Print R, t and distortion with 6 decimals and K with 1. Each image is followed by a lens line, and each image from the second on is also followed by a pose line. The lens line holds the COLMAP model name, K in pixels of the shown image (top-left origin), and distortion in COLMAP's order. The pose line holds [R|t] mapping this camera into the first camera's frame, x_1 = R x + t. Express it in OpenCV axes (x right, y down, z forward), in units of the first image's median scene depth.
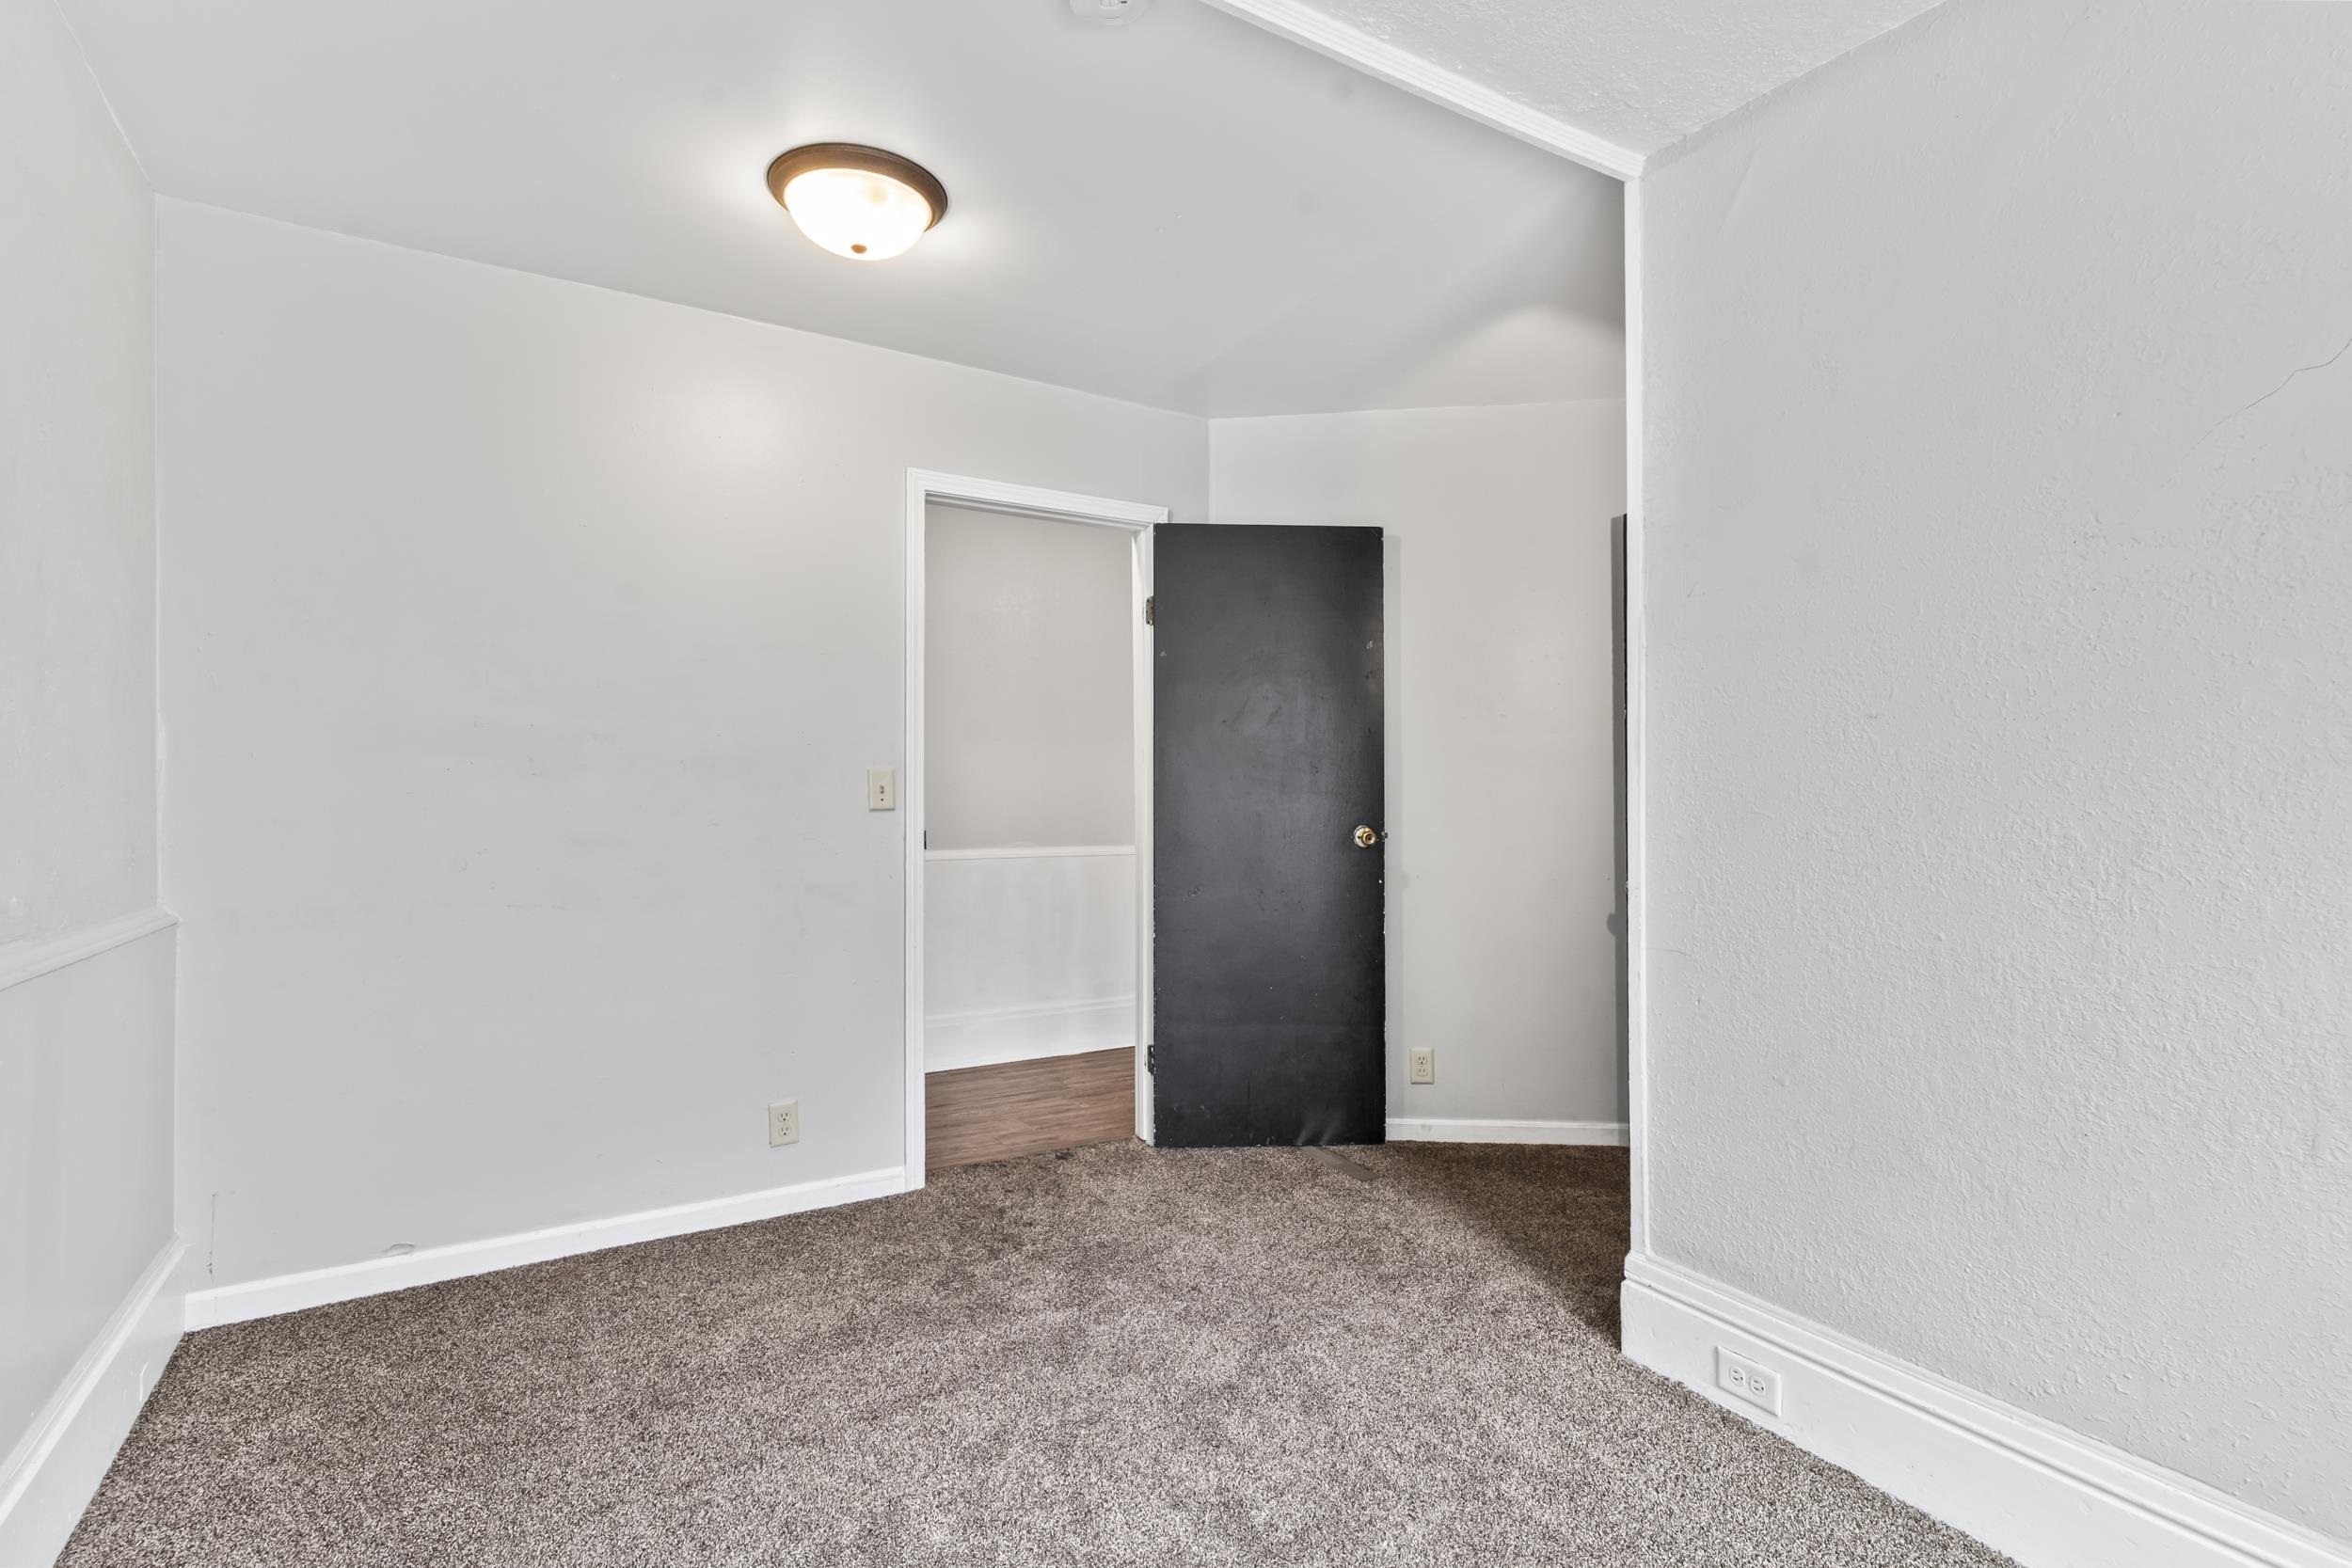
lens RADIAL K [[1127.5, 0, 1175.7], [0, 1127.5, 789.2], [0, 0, 1]] dist [0.010388, -0.000275]
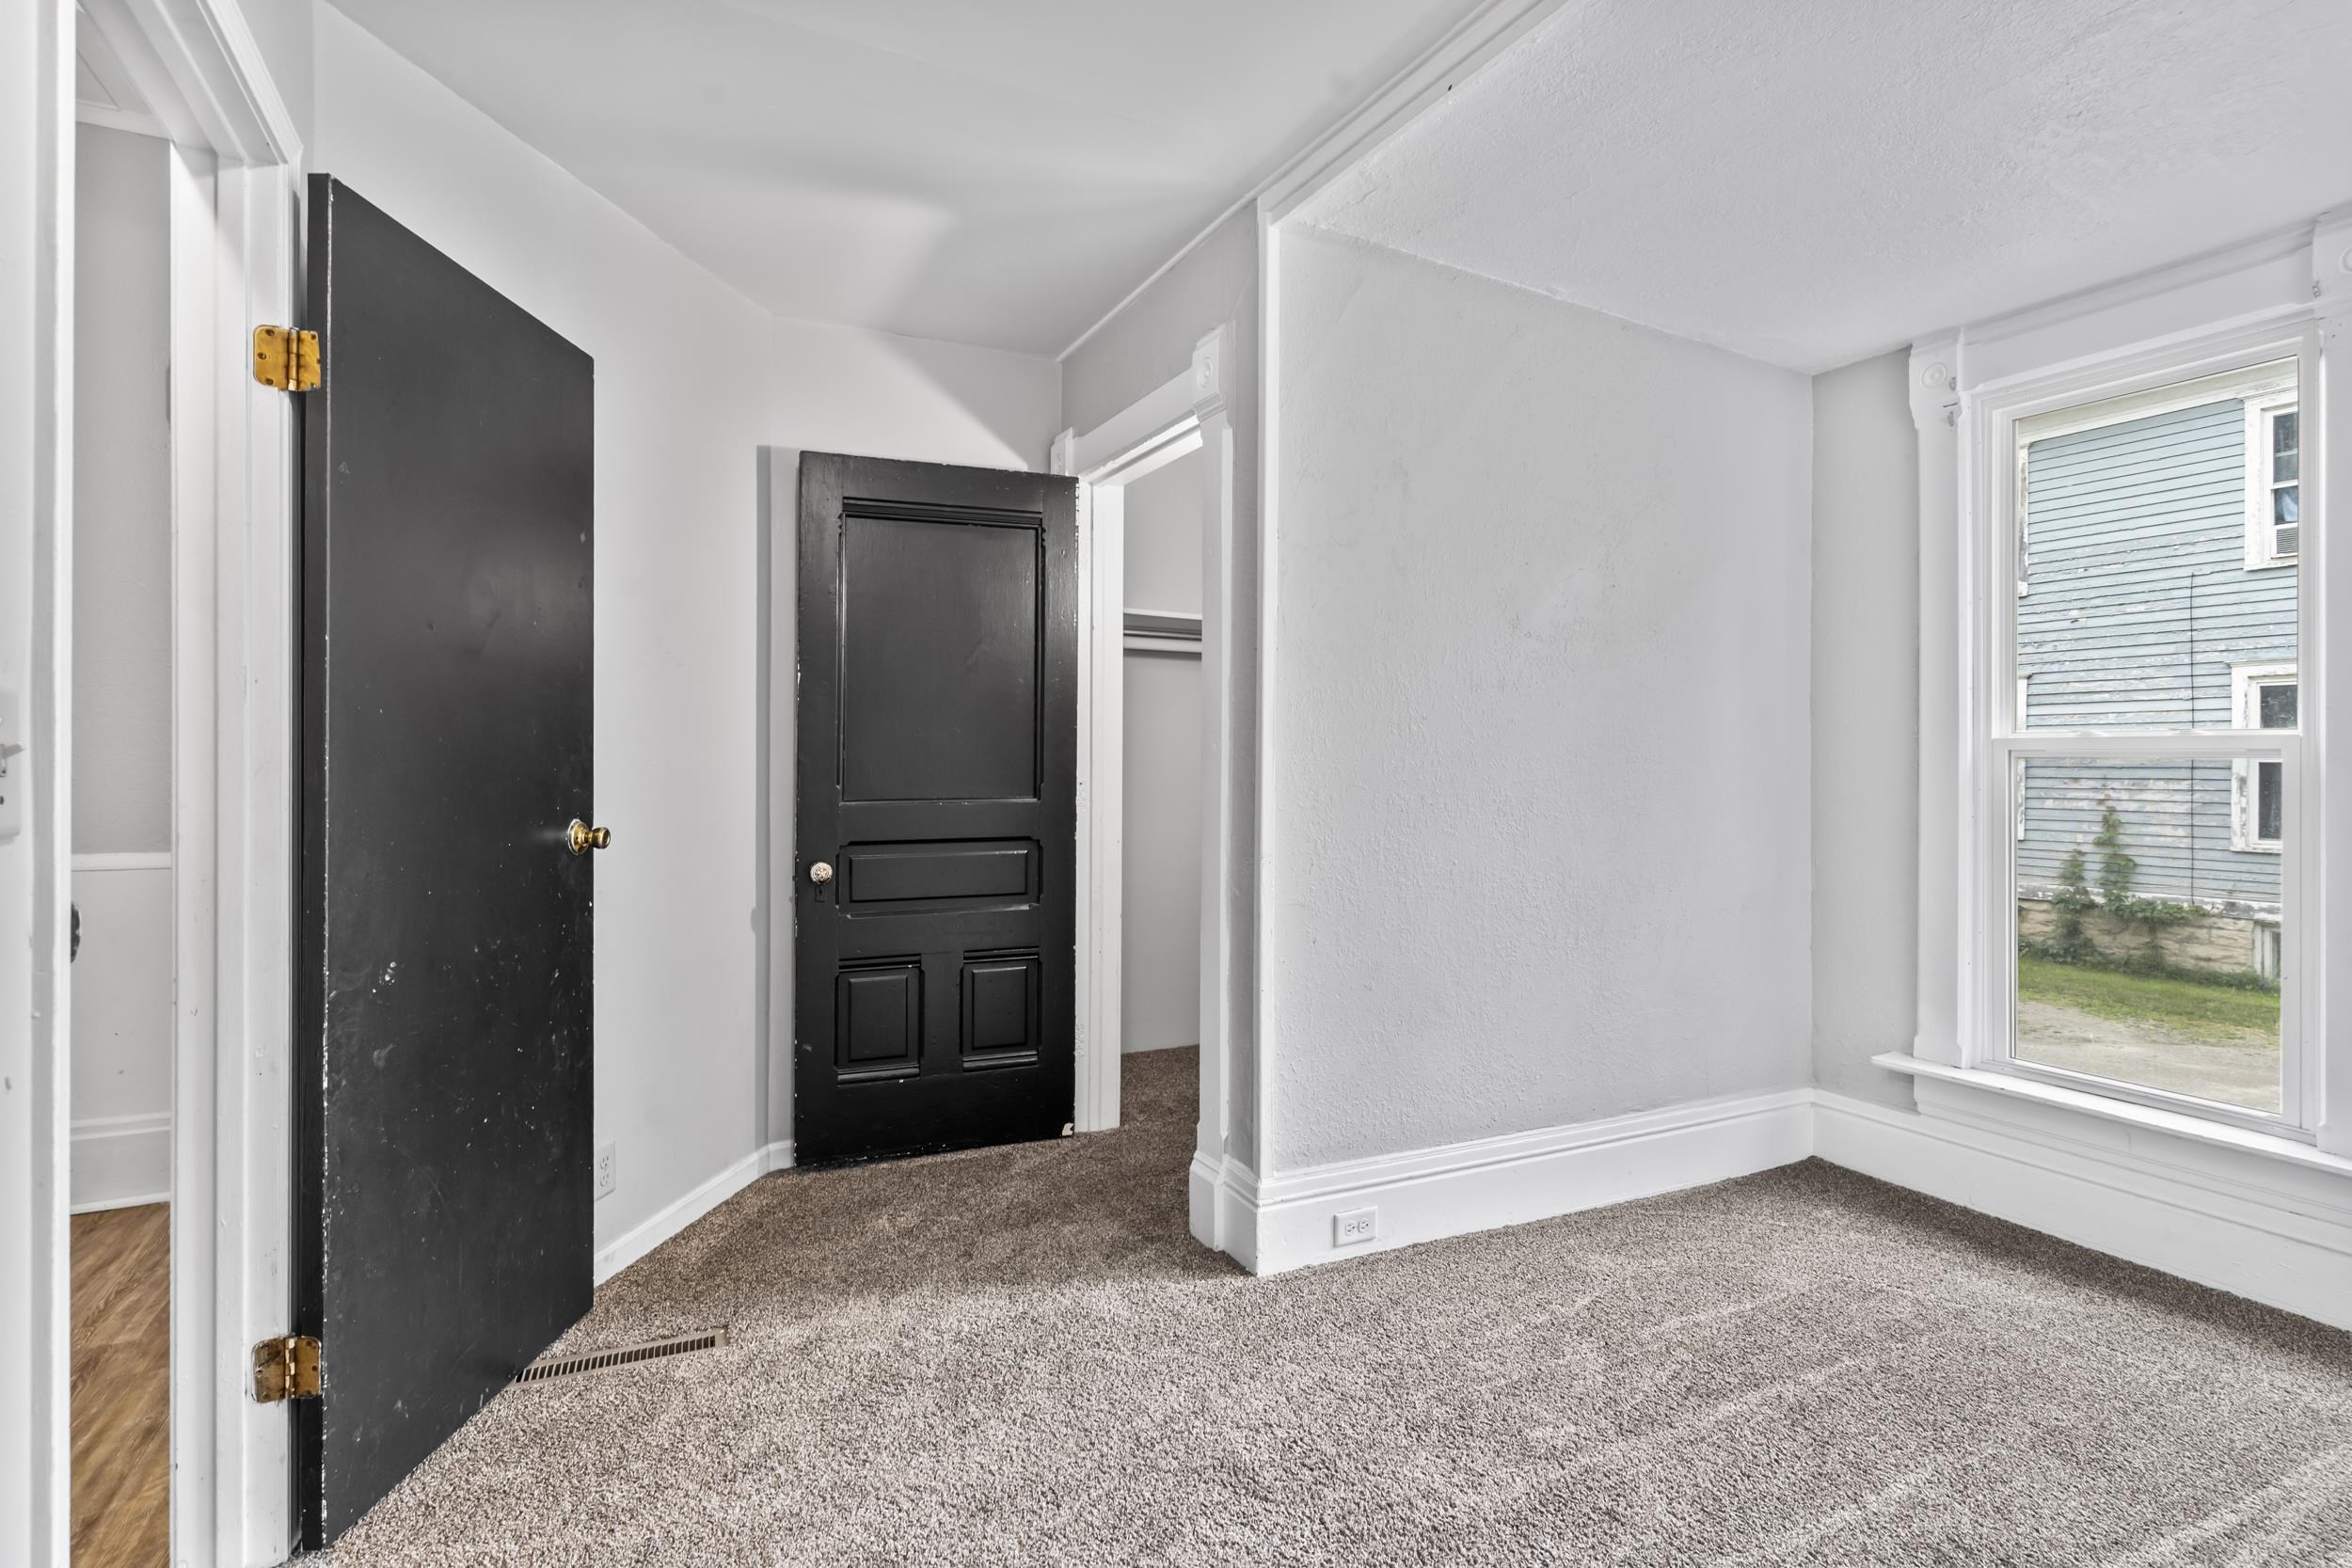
lens RADIAL K [[1127.5, 0, 1167.5], [0, 1127.5, 752.8], [0, 0, 1]] dist [0.010388, -0.000275]
pose [[0.077996, 0.016509, 0.996817, -0.741069], [-0.005748, 0.999854, -0.016110, 0.004218], [-0.996937, -0.004473, 0.078079, 1.030702]]
